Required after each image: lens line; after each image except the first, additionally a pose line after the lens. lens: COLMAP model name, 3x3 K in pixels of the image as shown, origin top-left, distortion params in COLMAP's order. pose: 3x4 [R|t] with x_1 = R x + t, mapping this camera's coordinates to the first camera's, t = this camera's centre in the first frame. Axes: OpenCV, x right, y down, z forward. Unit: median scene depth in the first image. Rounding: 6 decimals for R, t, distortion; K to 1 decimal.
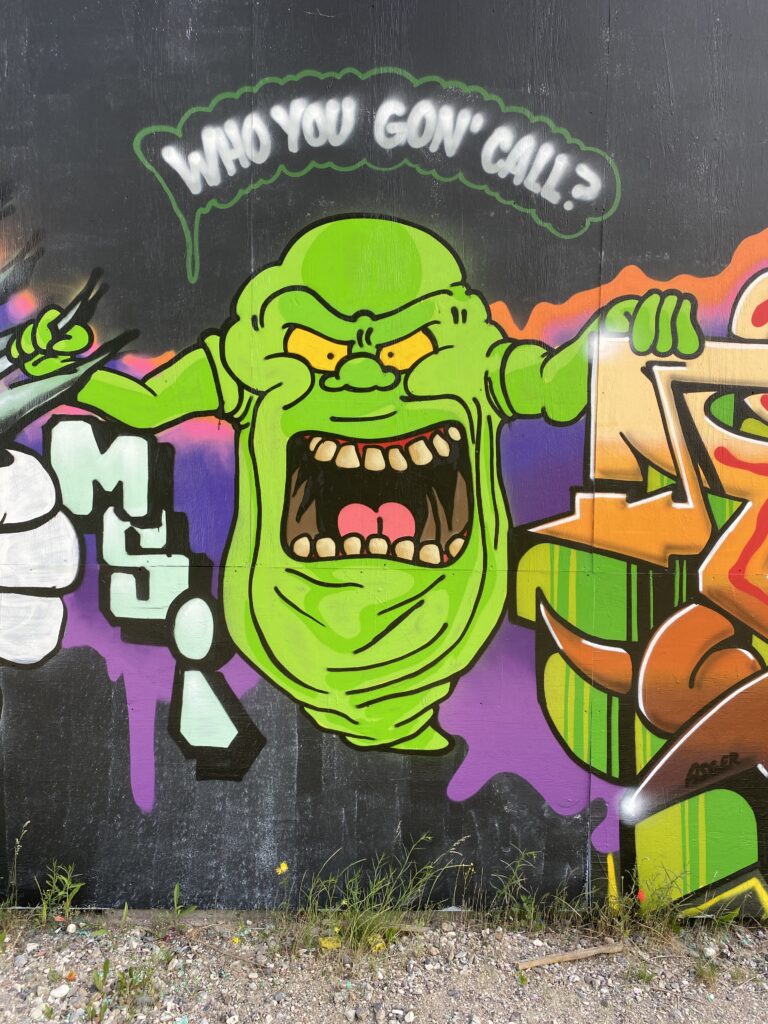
lens RADIAL K [[776.0, 0, 384.5], [0, 776.0, 507.0], [0, 0, 1]] dist [0.026556, -0.010223]
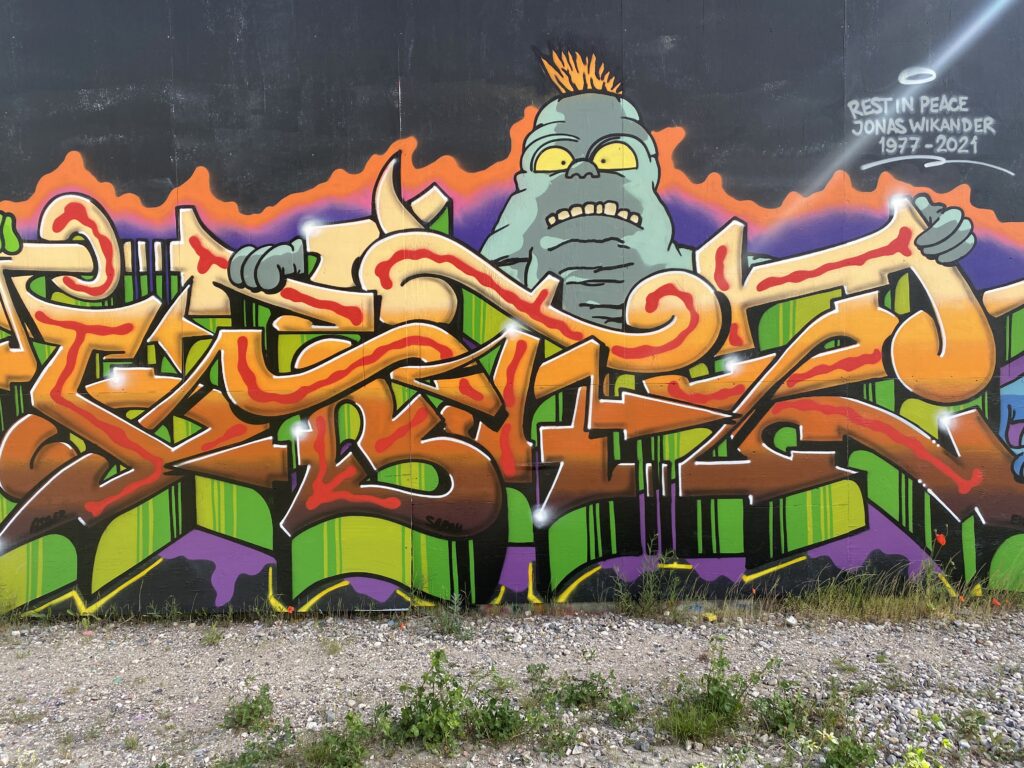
lens RADIAL K [[776.0, 0, 512.1], [0, 776.0, 386.3], [0, 0, 1]] dist [0.026556, -0.010223]
pose [[0.998772, -0.033936, -0.036085, 0.306043], [0.033880, 0.999424, -0.002172, 0.022970], [0.036138, 0.000947, 0.999346, -0.110443]]
